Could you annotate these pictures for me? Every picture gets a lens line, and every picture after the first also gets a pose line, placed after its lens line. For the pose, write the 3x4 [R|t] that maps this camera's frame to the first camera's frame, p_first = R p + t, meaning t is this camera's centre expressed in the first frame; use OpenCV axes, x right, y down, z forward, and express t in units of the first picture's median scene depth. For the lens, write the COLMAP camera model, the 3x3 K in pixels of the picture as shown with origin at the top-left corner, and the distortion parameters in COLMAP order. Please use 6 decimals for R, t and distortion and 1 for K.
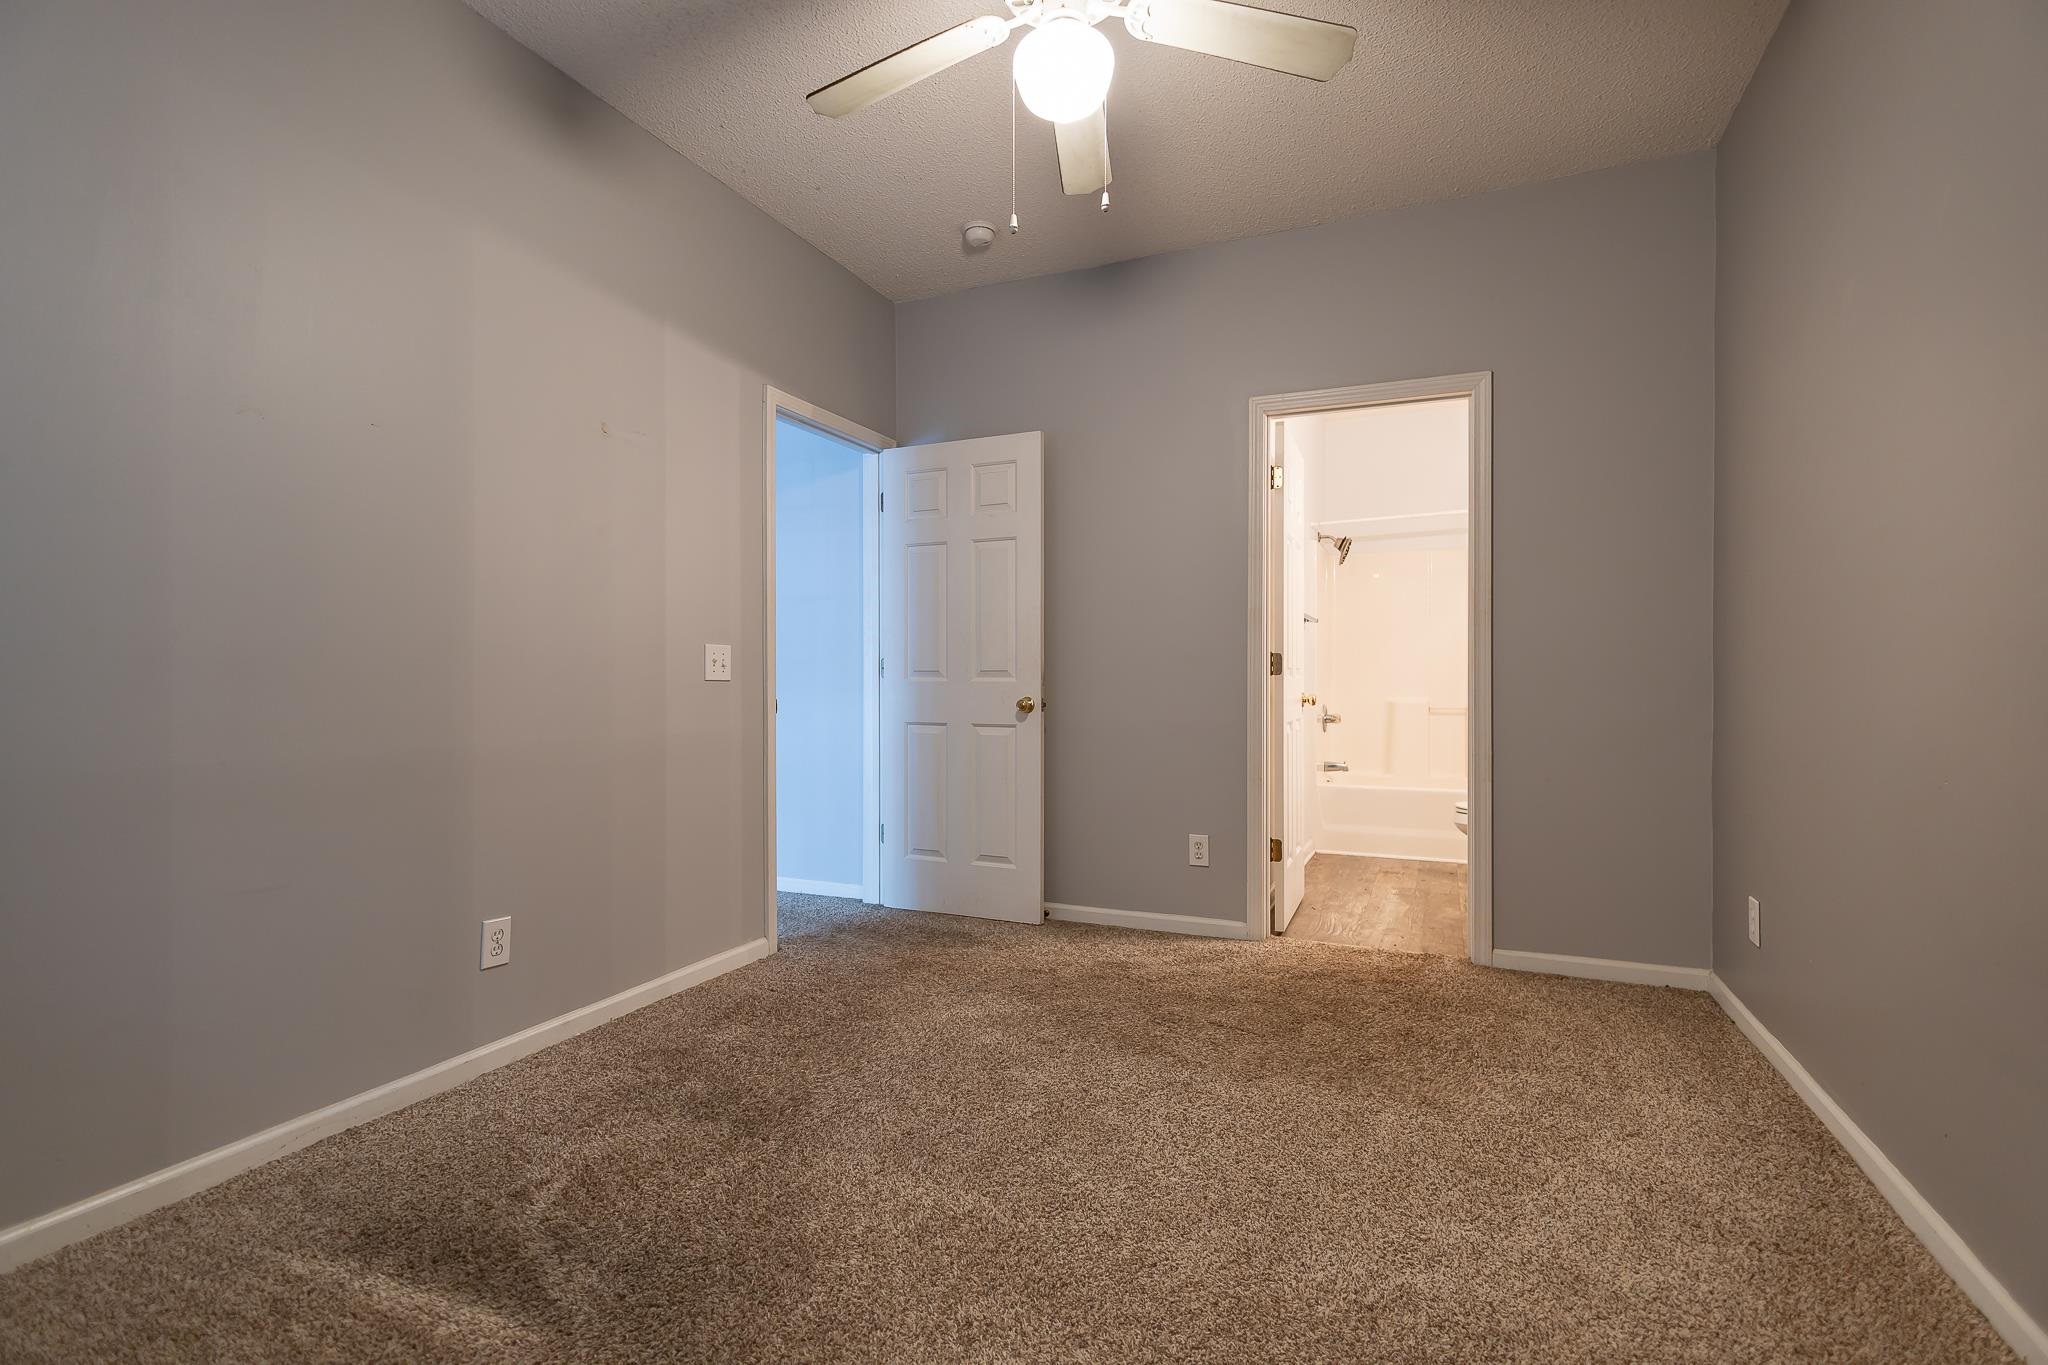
lens RADIAL K [[941.6, 0, 1026.1], [0, 941.6, 680.6], [0, 0, 1]] dist [0.004054, -0.000049]
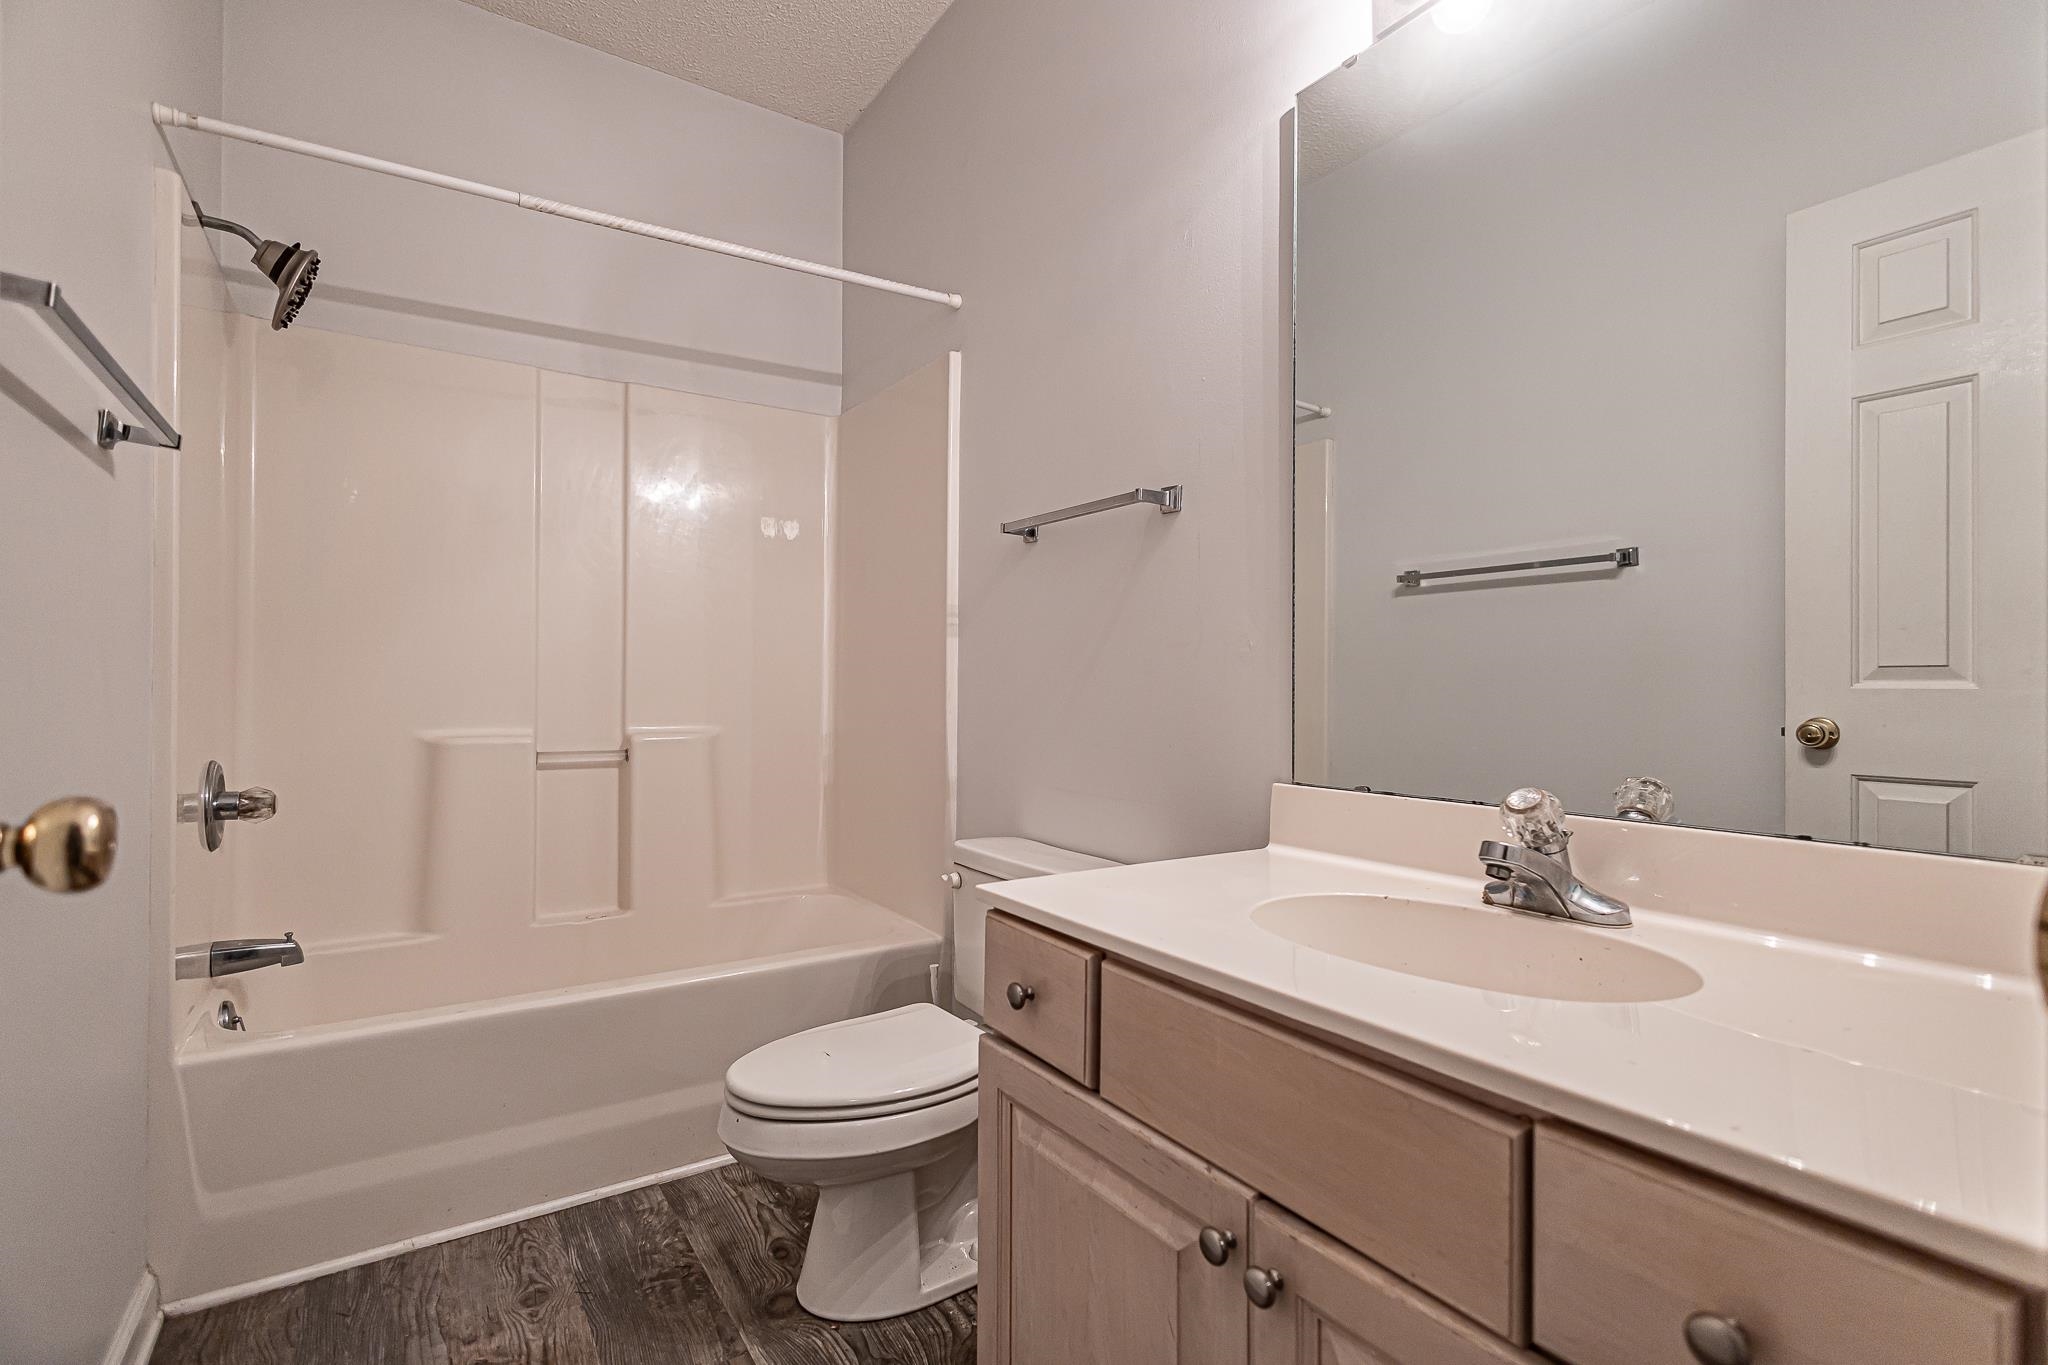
lens RADIAL K [[941.6, 0, 1017.6], [0, 941.6, 676.3], [0, 0, 1]] dist [0.004054, -0.000049]
pose [[0.521063, 0.007000, 0.853490, 0.190060], [-0.004623, 0.999975, -0.005378, -0.001917], [-0.853506, -0.001143, 0.521082, 0.613692]]
